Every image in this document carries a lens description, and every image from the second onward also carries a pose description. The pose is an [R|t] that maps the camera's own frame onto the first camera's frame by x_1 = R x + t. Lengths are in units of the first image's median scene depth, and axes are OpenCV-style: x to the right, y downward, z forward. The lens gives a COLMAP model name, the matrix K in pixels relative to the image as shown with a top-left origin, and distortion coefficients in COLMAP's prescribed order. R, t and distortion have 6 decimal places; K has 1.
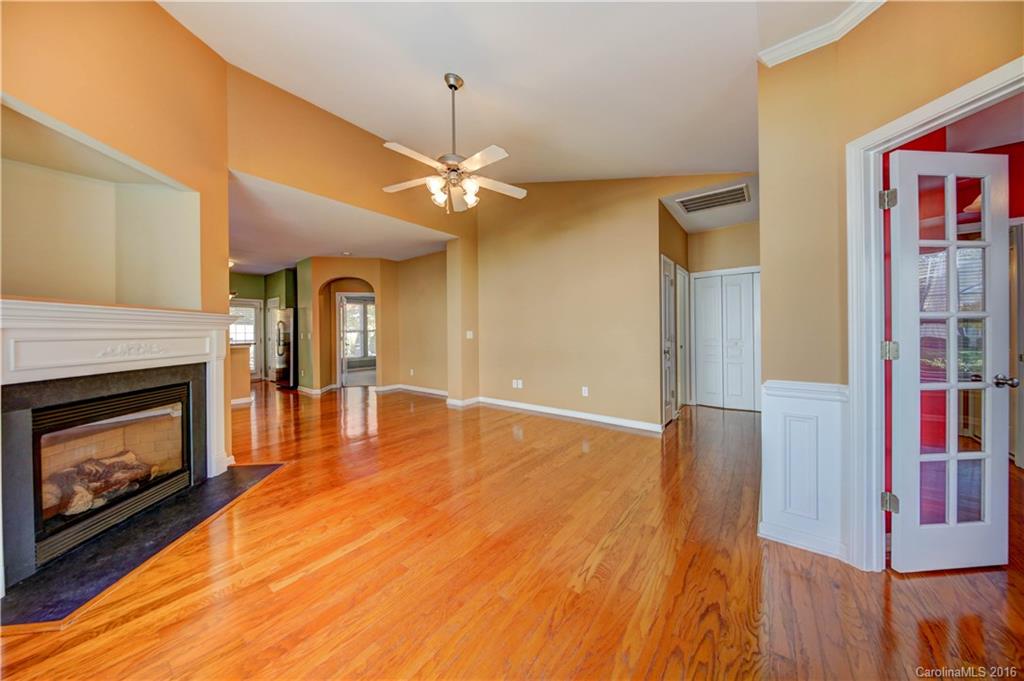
lens RADIAL K [[328.1, 0, 516.8], [0, 328.1, 334.5], [0, 0, 1]] dist [0.008681, -0.000053]
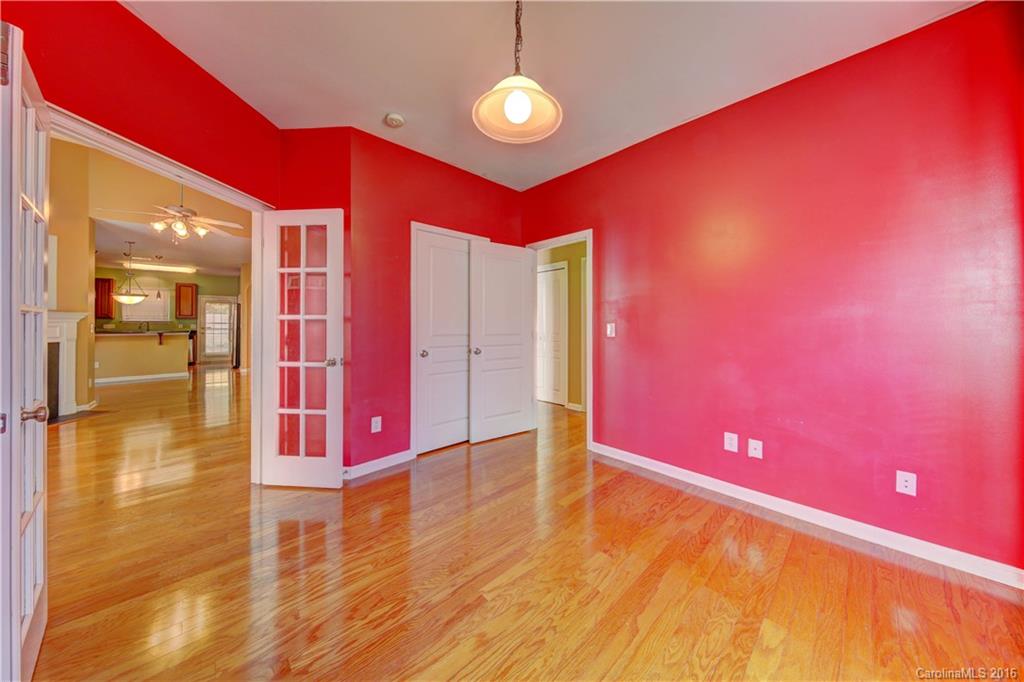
lens RADIAL K [[336.1, 0, 511.9], [0, 336.1, 319.1], [0, 0, 1]] dist [-0.000857, -0.000109]
pose [[0.985489, 0.007633, -0.169568, 1.441865], [-0.011152, 0.999742, -0.019809, -0.019066], [0.169373, 0.021413, 0.985319, -0.198274]]
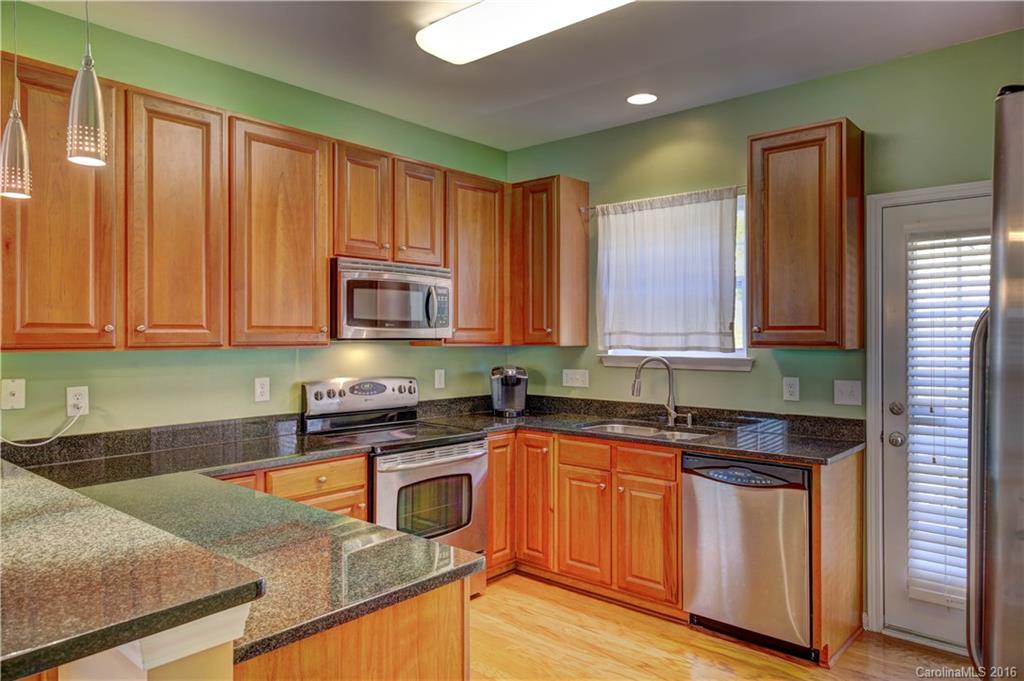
lens RADIAL K [[670.9, 0, 515.6], [0, 670.9, 335.1], [0, 0, 1]] dist [0.007050, 0.002088]
pose [[-0.058397, 0.008111, -0.998261, -1.401589], [-0.008727, 0.999925, 0.008635, -0.084175], [0.998255, 0.009216, -0.058321, 2.327274]]
